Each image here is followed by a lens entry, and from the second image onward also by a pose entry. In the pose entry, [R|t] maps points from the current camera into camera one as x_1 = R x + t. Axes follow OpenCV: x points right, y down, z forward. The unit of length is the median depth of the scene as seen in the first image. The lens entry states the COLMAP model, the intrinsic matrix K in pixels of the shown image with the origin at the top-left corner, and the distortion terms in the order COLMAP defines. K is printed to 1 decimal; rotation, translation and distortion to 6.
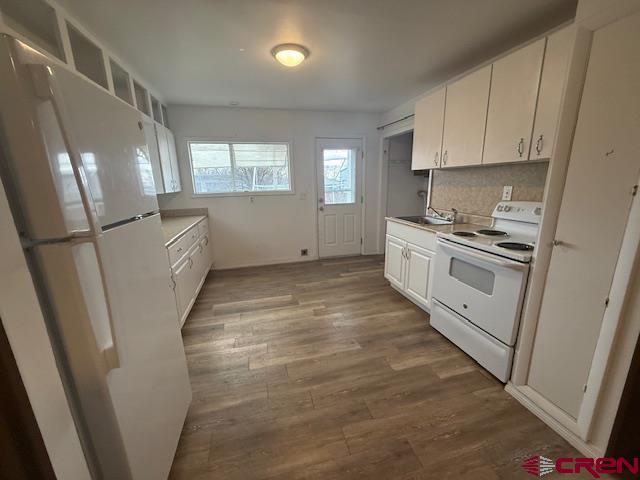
lens RADIAL K [[255.0, 0, 322.4], [0, 255.0, 241.9], [0, 0, 1]] dist [-0.001860, -0.000604]
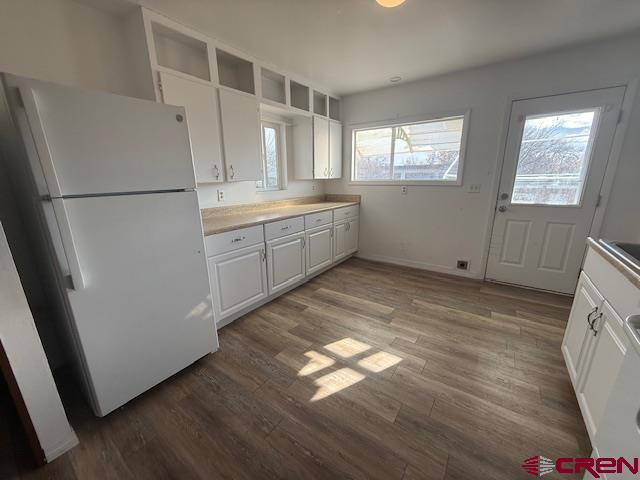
lens RADIAL K [[255.0, 0, 318.8], [0, 255.0, 242.1], [0, 0, 1]] dist [-0.001860, -0.000604]
pose [[0.633472, 0.208032, -0.745276, 0.280978], [-0.179275, 0.976432, 0.120174, -0.052799], [0.752711, 0.057483, 0.655837, 0.268900]]
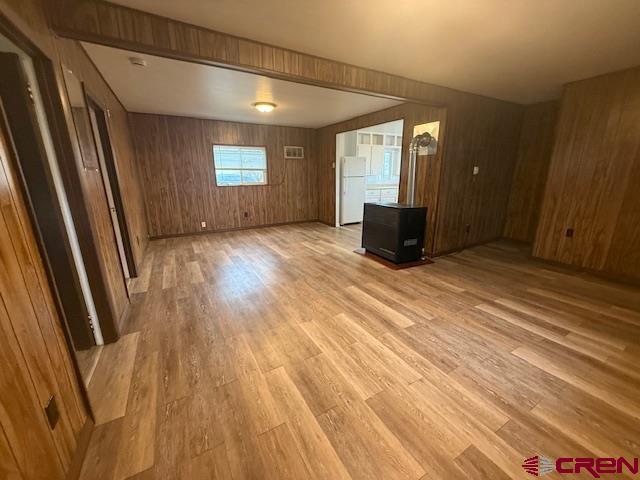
lens RADIAL K [[255.0, 0, 320.8], [0, 255.0, 242.1], [0, 0, 1]] dist [-0.001860, -0.000604]
pose [[0.249561, 0.266012, -0.931105, 1.721805], [-0.221003, 0.951799, 0.212689, 0.091285], [0.942803, 0.152698, 0.296321, -0.474983]]
